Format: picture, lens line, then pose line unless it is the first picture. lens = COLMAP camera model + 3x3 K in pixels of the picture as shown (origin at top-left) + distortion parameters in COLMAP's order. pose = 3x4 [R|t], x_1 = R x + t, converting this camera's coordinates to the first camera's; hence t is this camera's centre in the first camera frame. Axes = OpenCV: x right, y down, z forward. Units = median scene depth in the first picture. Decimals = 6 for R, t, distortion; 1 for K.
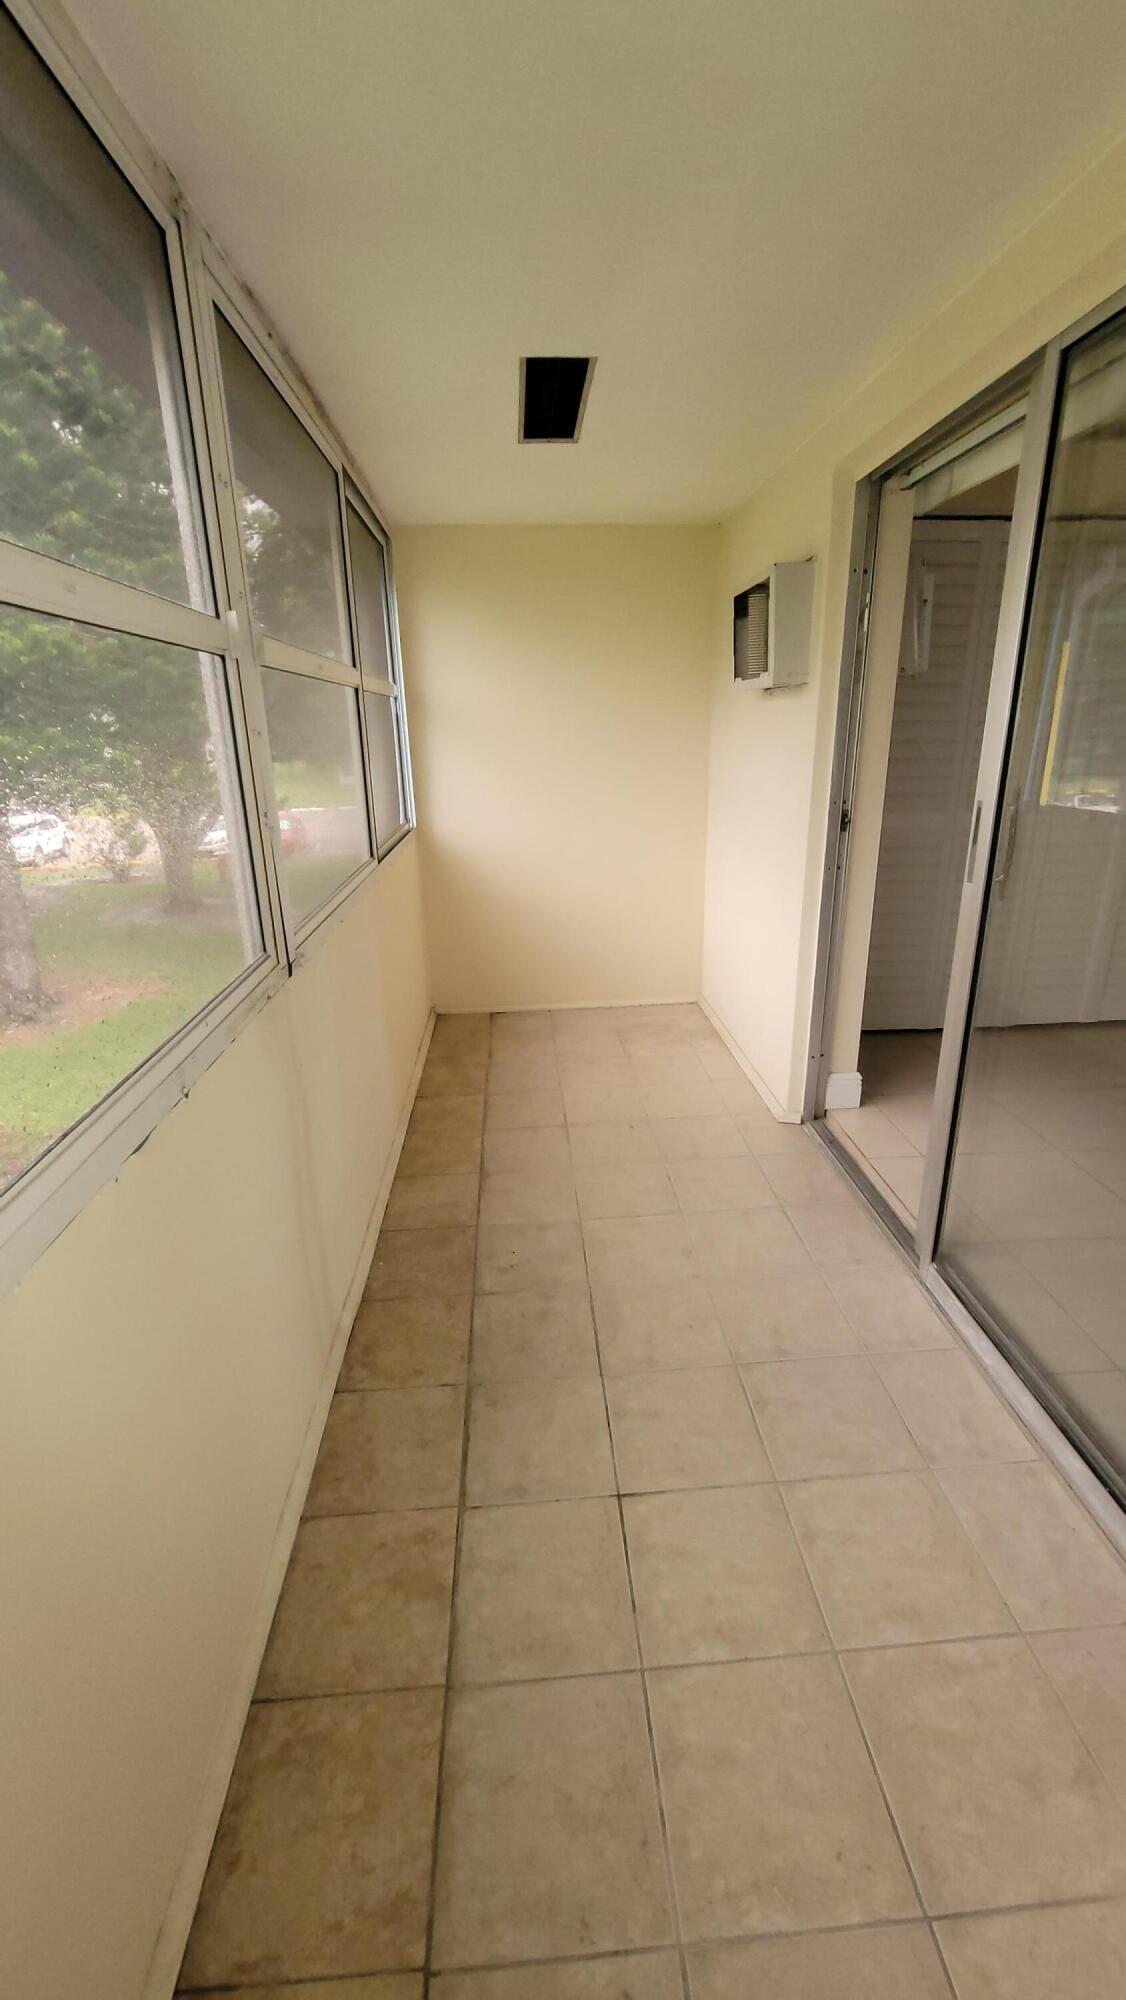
lens RADIAL K [[818.3, 0, 567.7], [0, 818.3, 999.9], [0, 0, 1]] dist [-0.001592, 0.000205]
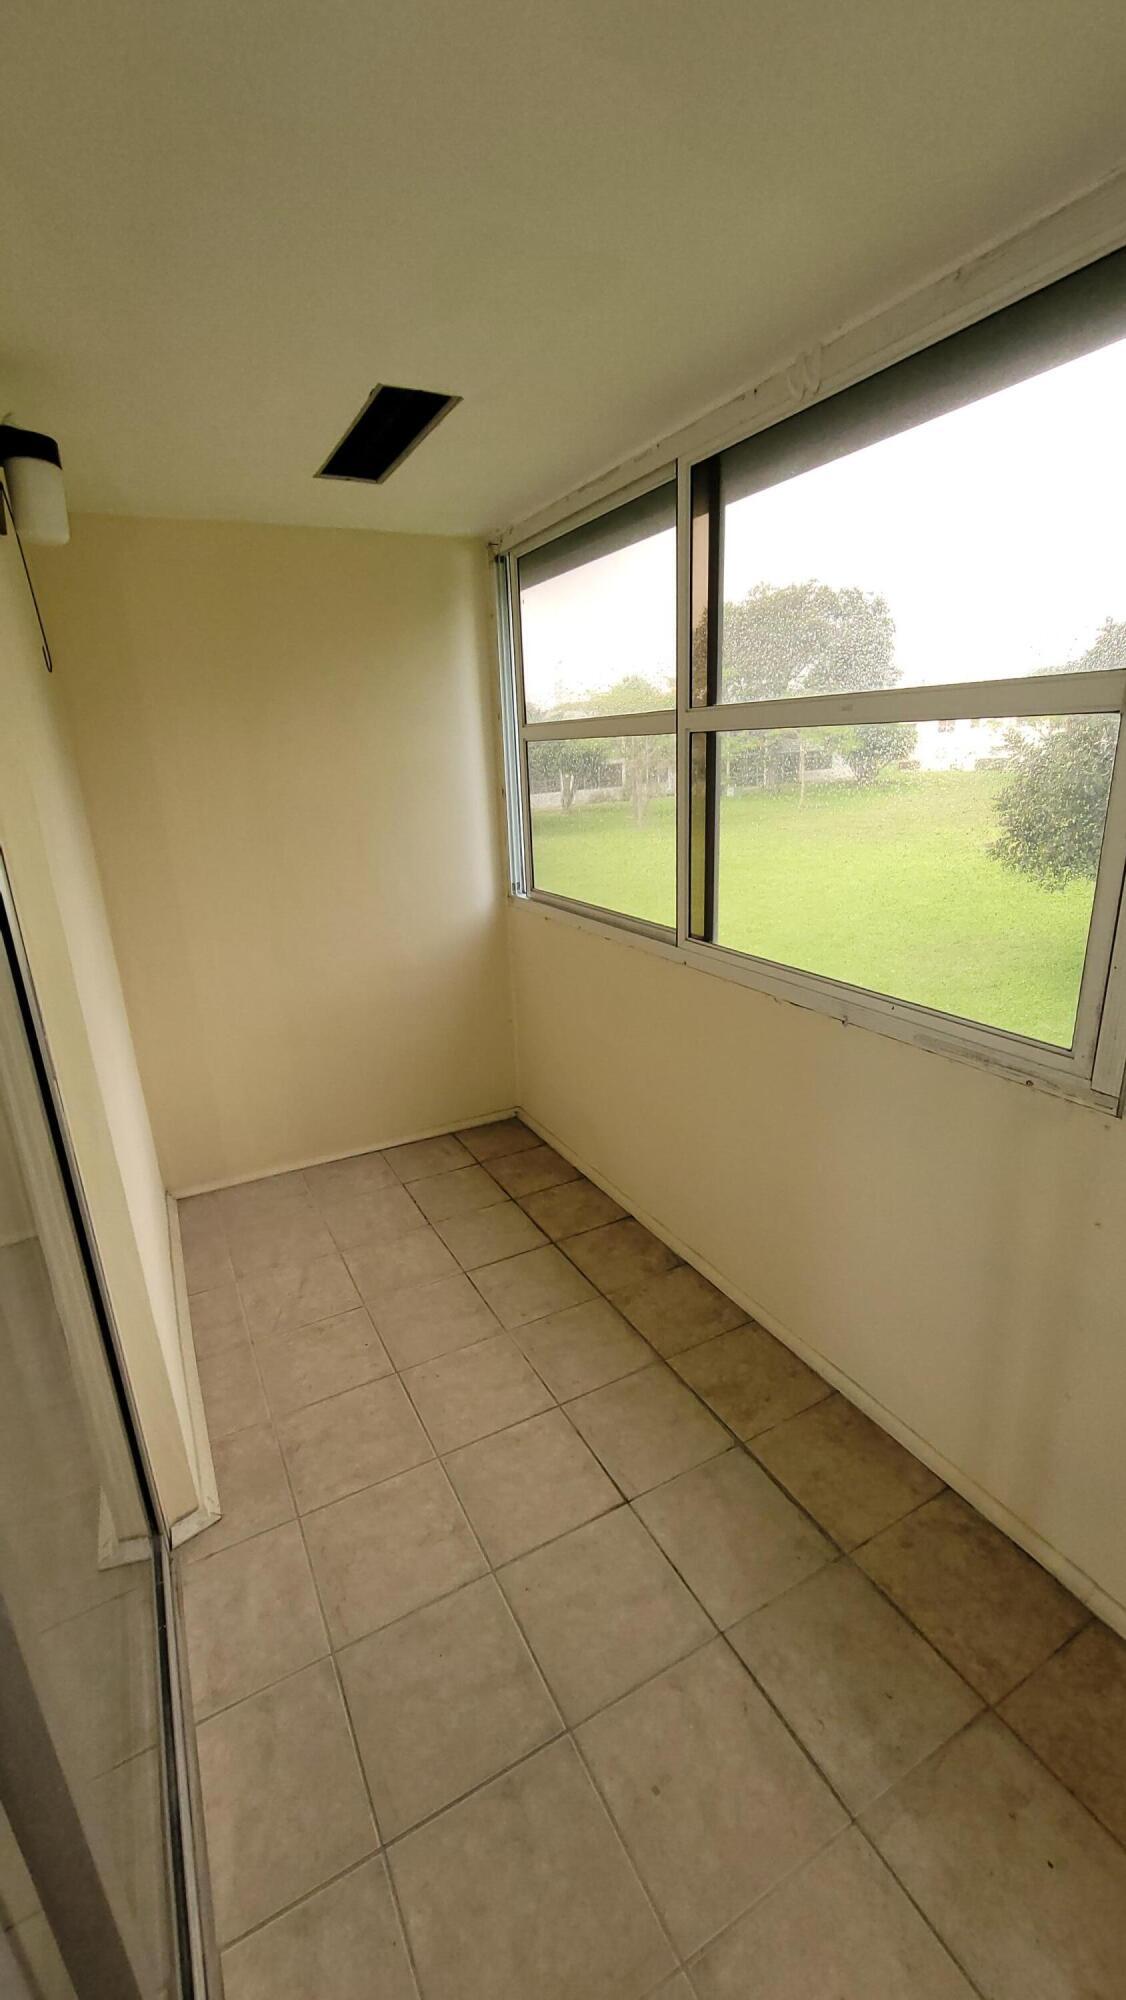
lens RADIAL K [[818.3, 0, 561.5], [0, 818.3, 1001.6], [0, 0, 1]] dist [-0.001592, 0.000205]
pose [[-0.907847, 0.178571, -0.379375, 0.432860], [-0.078705, 0.816126, 0.572490, -0.550680], [0.411848, 0.549592, -0.726863, 1.376825]]
